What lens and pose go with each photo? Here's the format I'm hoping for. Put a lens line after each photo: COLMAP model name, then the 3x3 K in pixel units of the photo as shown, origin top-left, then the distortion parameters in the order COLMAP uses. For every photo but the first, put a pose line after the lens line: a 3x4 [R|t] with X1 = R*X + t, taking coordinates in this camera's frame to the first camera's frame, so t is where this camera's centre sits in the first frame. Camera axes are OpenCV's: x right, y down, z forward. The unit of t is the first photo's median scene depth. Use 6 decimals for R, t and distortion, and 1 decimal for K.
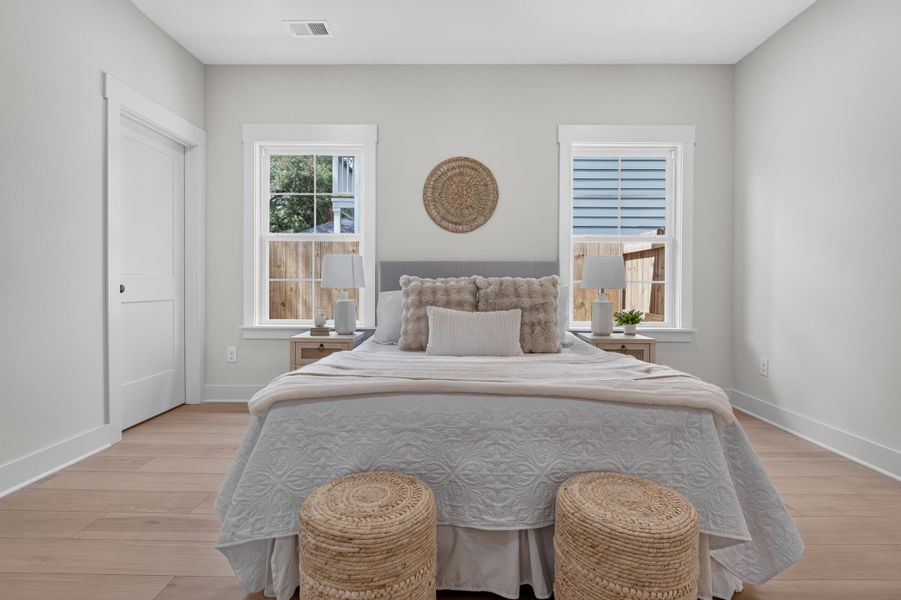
lens RADIAL K [[423.8, 0, 452.8], [0, 423.8, 290.2], [0, 0, 1]] dist [-0.011864, 0.000215]
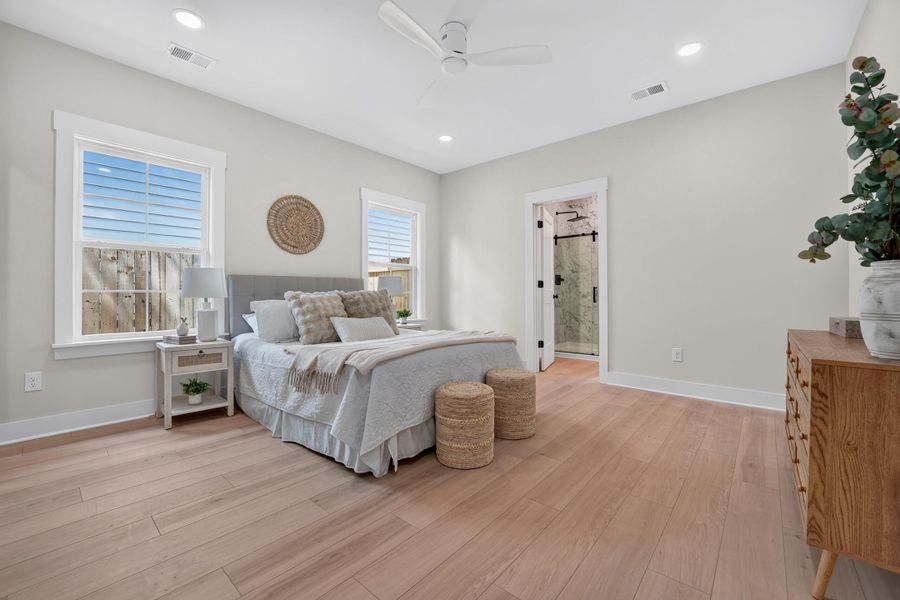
lens RADIAL K [[363.3, 0, 452.5], [0, 363.3, 290.7], [0, 0, 1]] dist [-0.018510, 0.000296]
pose [[0.651473, 0.000522, 0.758672, -0.514324], [0.019427, 0.999660, -0.017370, 0.003392], [-0.758423, 0.026055, 0.651241, -0.073091]]
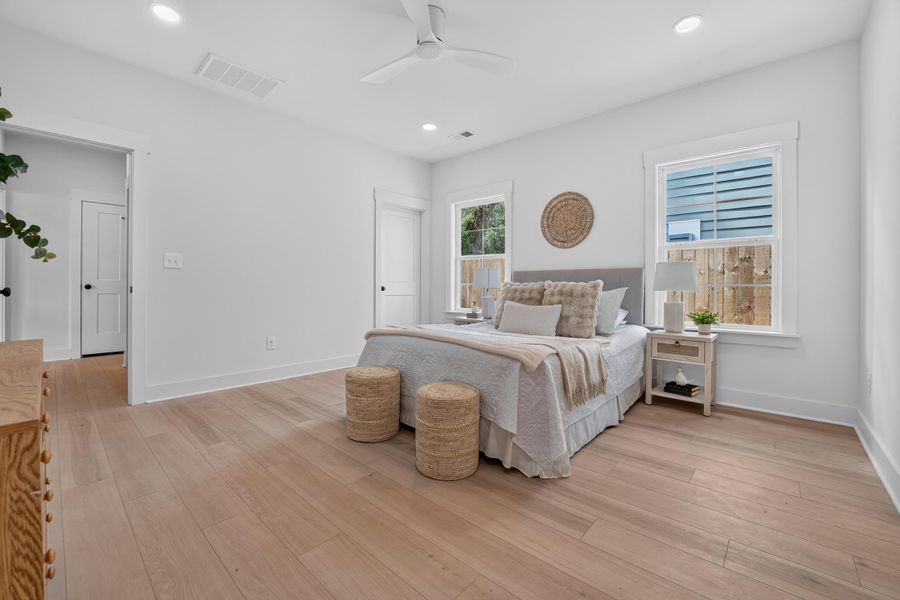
lens RADIAL K [[363.3, 0, 452.5], [0, 363.3, 290.7], [0, 0, 1]] dist [-0.018510, 0.000296]
pose [[0.756678, 0.008623, -0.653731, 0.503210], [-0.012018, 0.999928, -0.000722, 0.003319], [0.653677, 0.008403, 0.756727, -0.104788]]
